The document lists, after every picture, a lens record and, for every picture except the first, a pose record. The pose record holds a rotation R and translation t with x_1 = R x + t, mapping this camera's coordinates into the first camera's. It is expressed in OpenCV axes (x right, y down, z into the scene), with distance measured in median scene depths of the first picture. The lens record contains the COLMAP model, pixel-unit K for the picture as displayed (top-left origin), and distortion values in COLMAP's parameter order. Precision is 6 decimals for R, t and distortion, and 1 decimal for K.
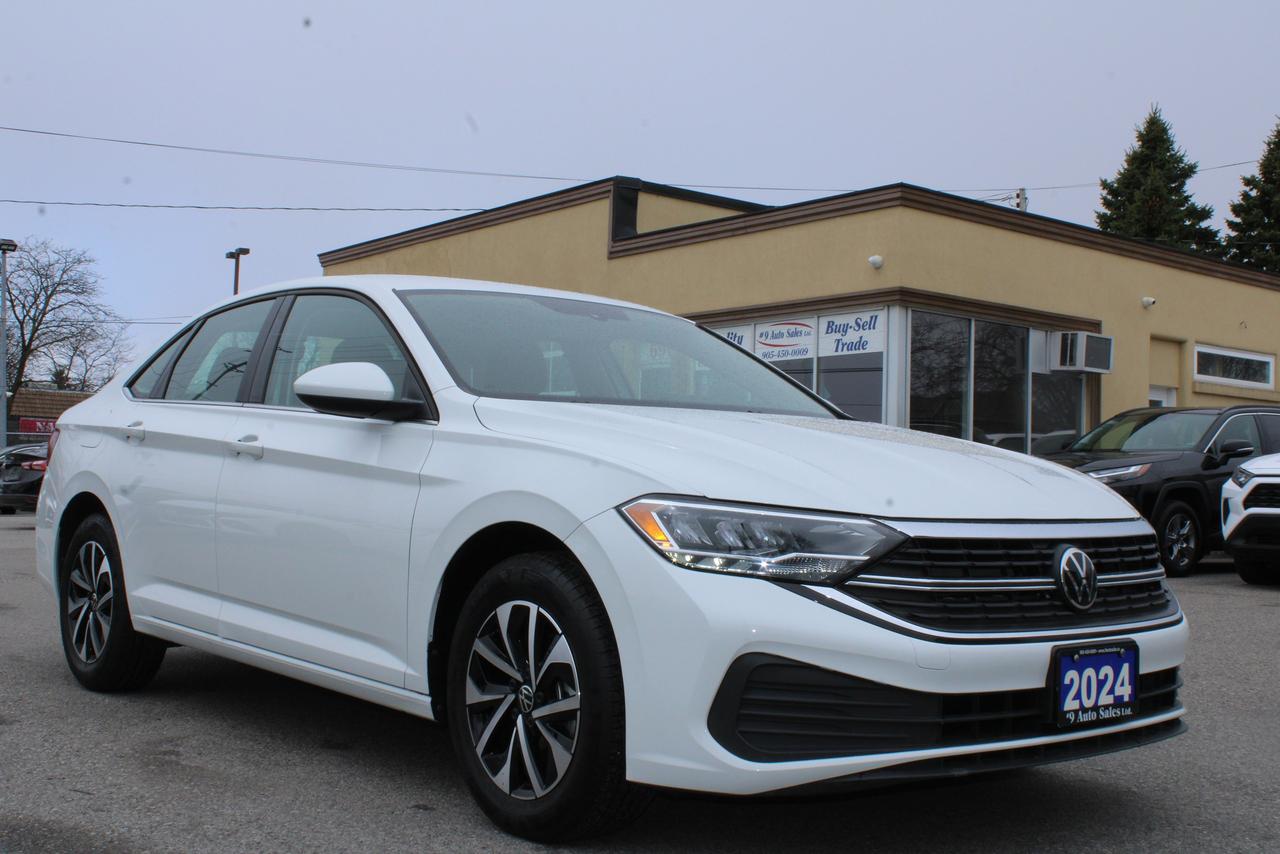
lens RADIAL K [[1492.1, 0, 640.9], [0, 1492.1, 427.5], [0, 0, 1]] dist [0.002115, 0.000000]
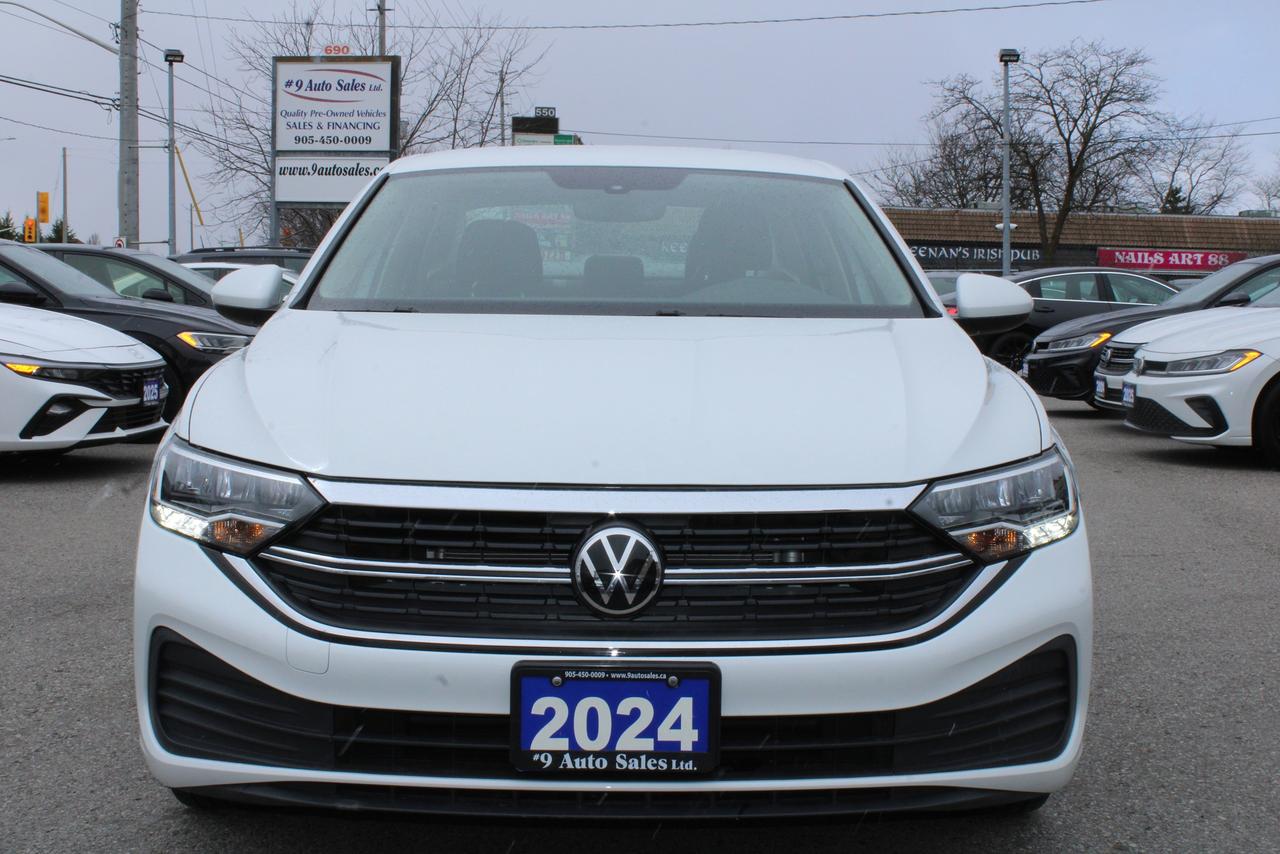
lens RADIAL K [[1789.7, 0, 640.1], [0, 1789.7, 426.0], [0, 0, 1]] dist [-0.027013, 0.000000]
pose [[0.769035, 0.037534, -0.638103, 0.852024], [0.025440, 0.995686, 0.089228, -0.043842], [0.638700, -0.084853, 0.764763, 0.365859]]
